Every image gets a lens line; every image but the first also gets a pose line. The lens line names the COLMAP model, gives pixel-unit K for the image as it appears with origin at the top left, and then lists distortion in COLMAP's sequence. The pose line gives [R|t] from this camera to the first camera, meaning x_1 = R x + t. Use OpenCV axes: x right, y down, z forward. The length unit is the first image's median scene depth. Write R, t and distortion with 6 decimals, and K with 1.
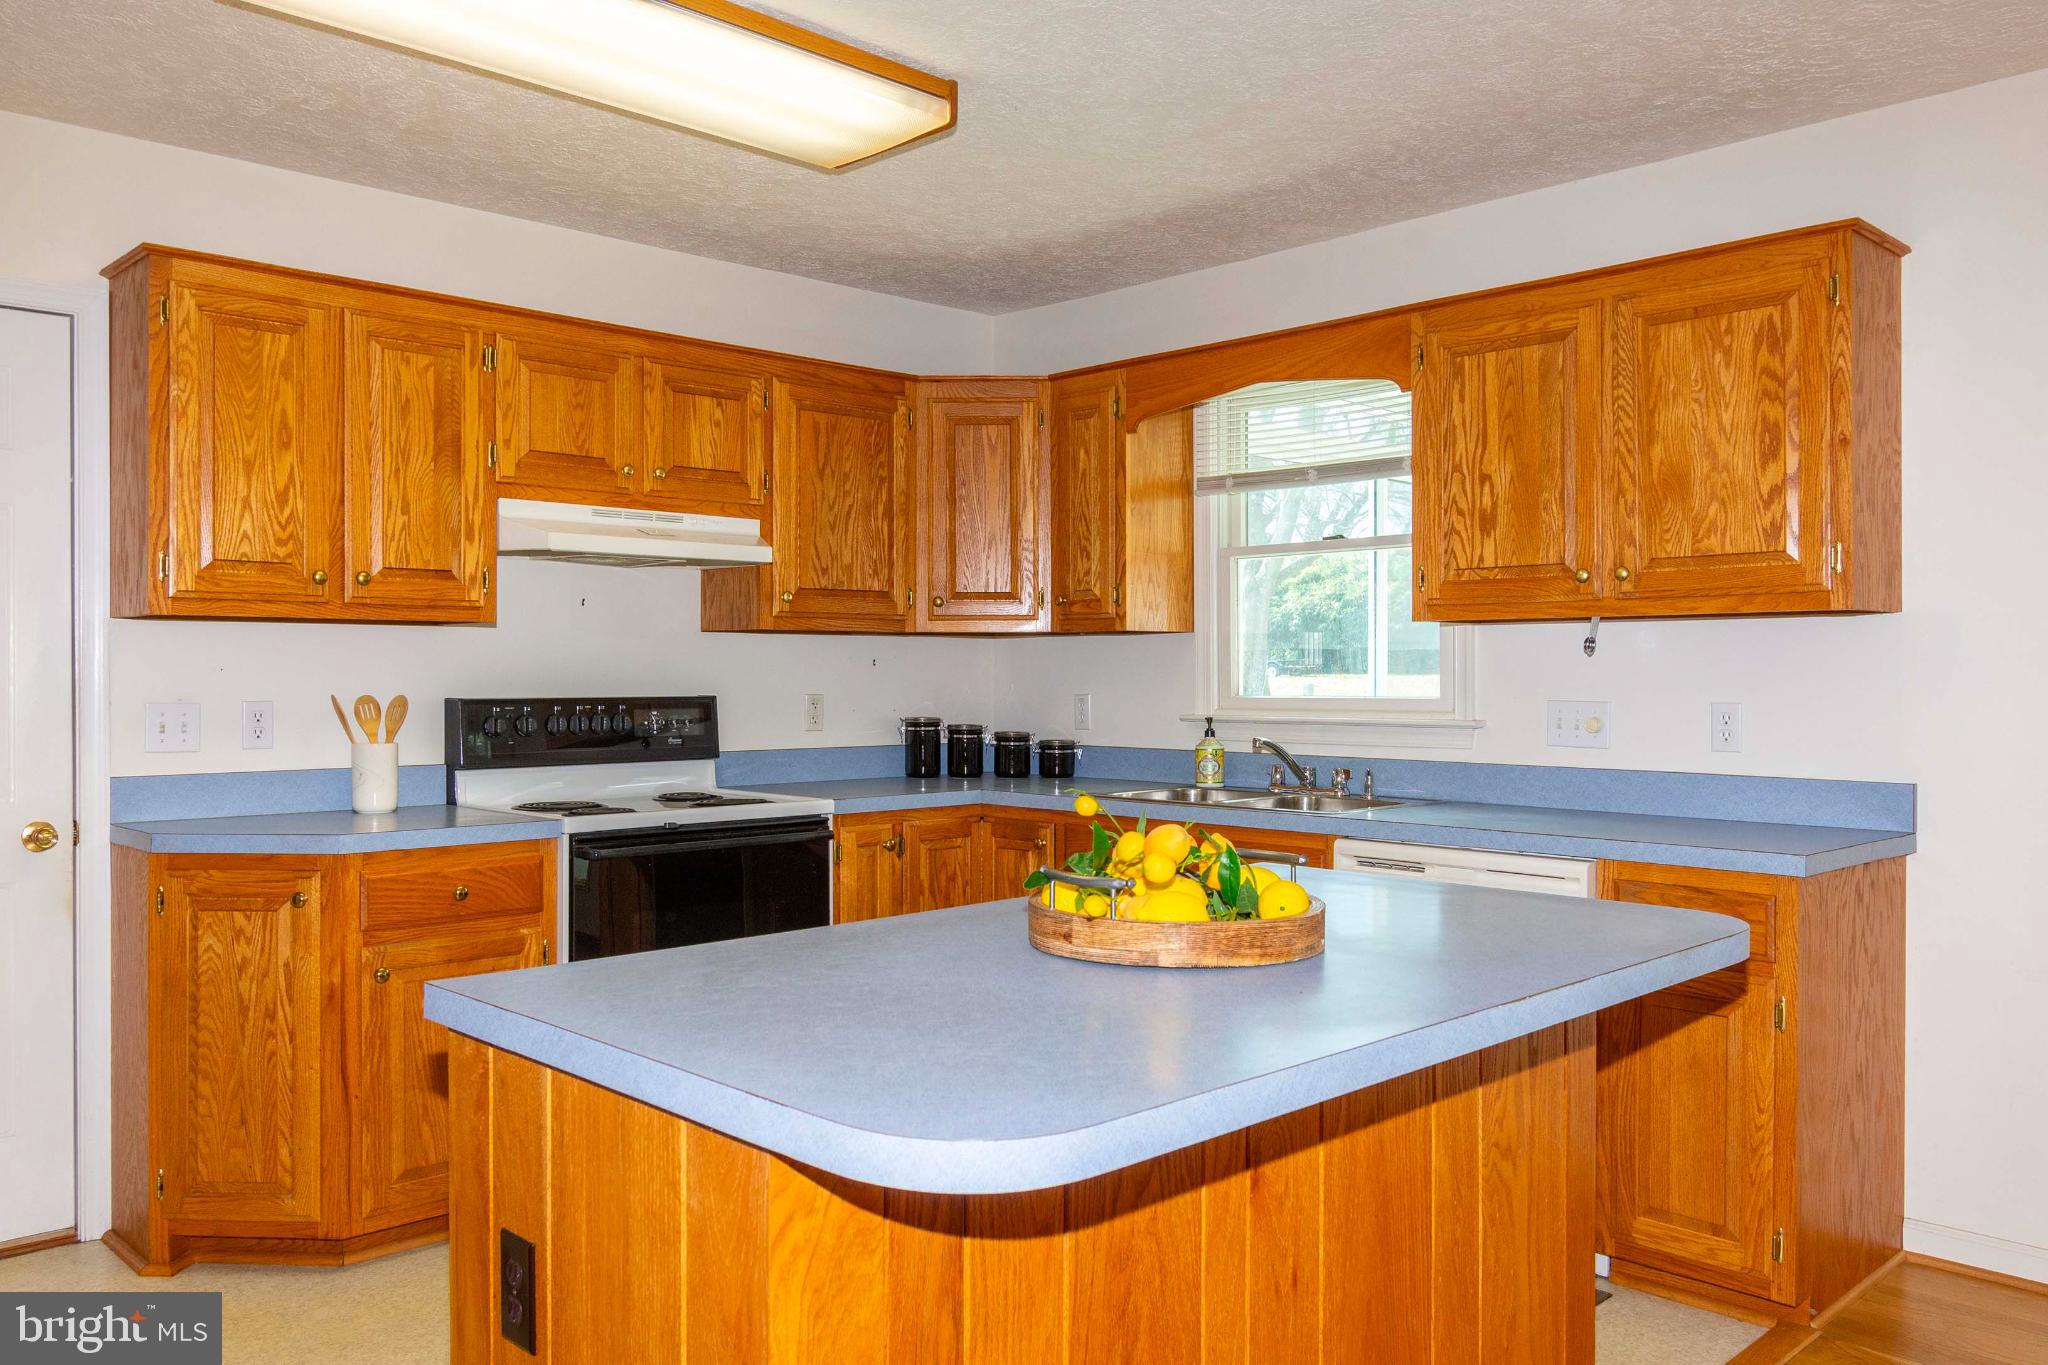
lens RADIAL K [[1558.4, 0, 1026.6], [0, 1558.4, 677.5], [0, 0, 1]] dist [0.002889, -0.001631]
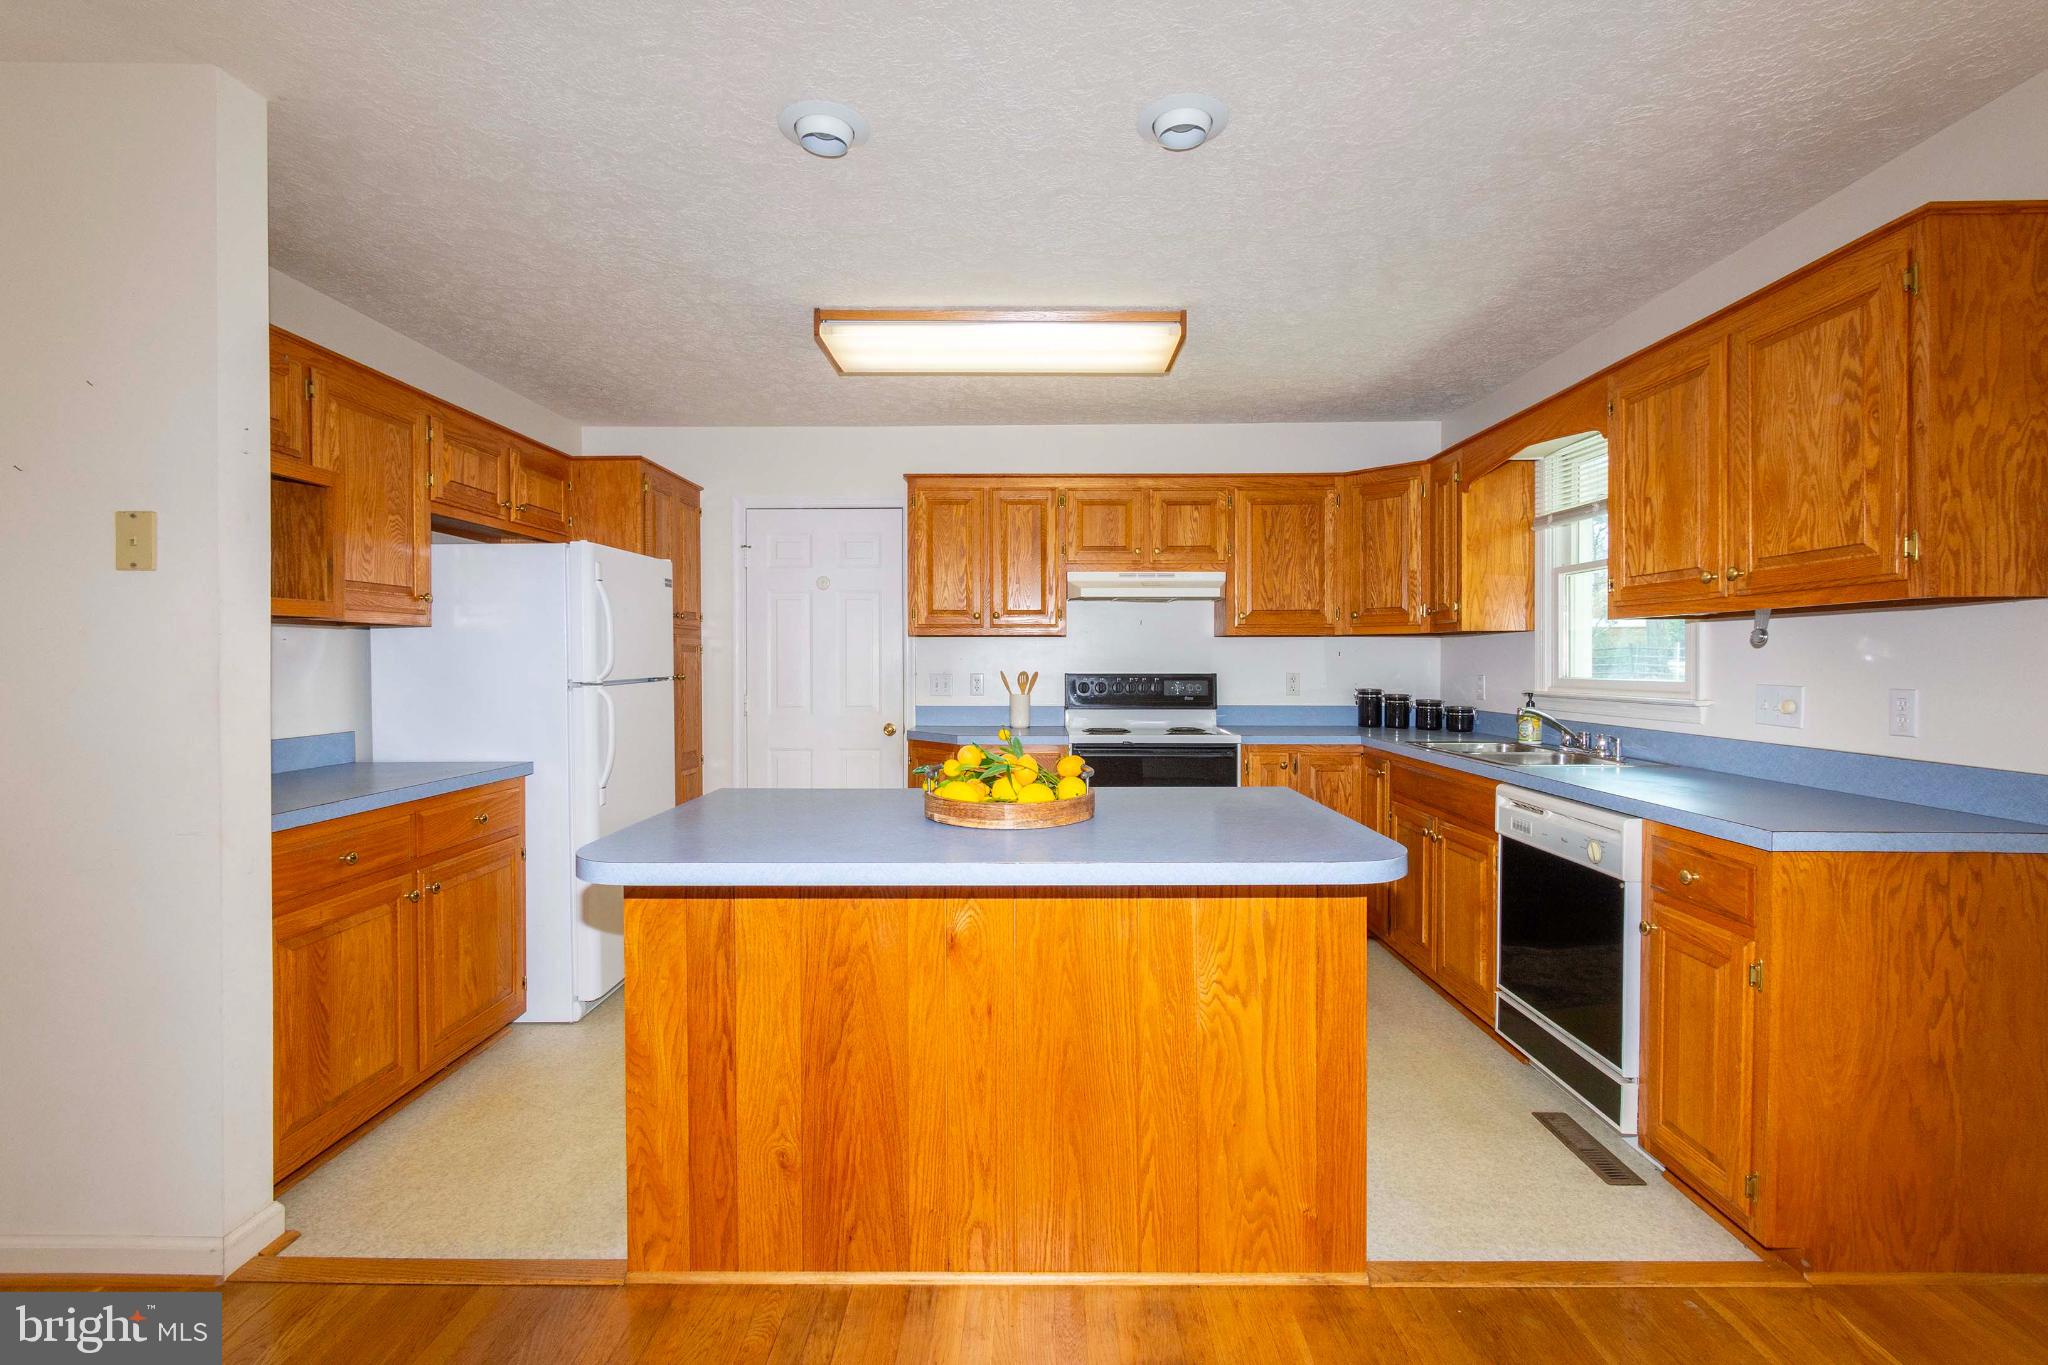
lens RADIAL K [[902.9, 0, 1029.8], [0, 902.9, 670.0], [0, 0, 1]] dist [0.002720, -0.000655]
pose [[0.712818, 0.007555, -0.701308, 0.440923], [-0.001611, 0.999957, 0.009135, -0.001210], [0.701347, -0.005382, 0.712800, 0.153892]]
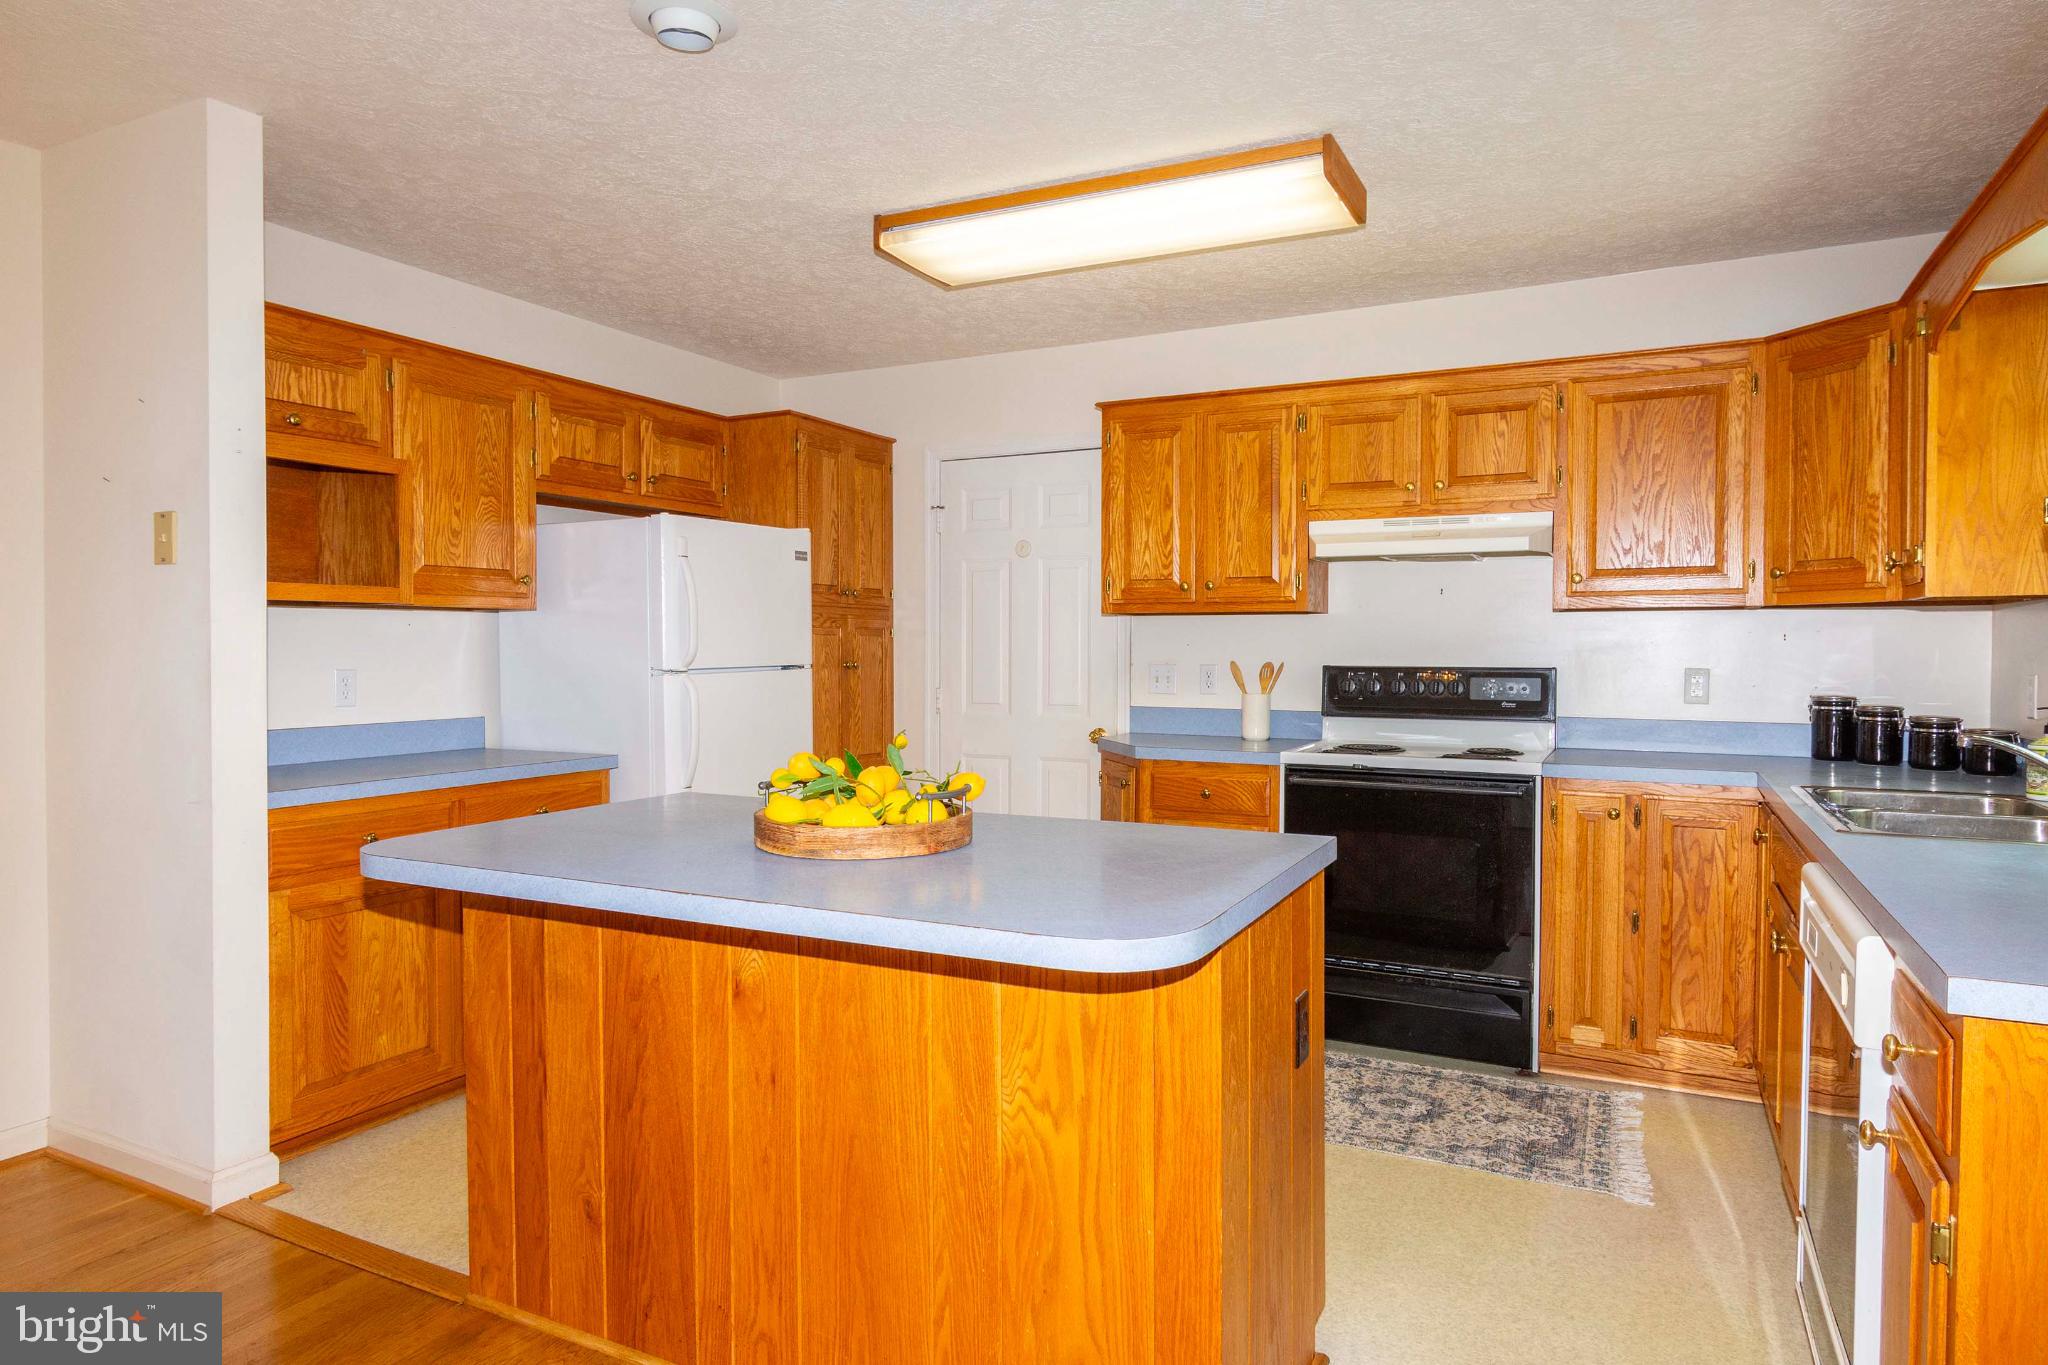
lens RADIAL K [[1209.0, 0, 1032.4], [0, 1209.0, 672.3], [0, 0, 1]] dist [0.002939, -0.004329]
pose [[0.328236, 0.021750, -0.944345, 0.619249], [-0.004101, 0.999758, 0.021601, -0.002838], [0.944587, -0.003217, 0.328245, 0.420005]]
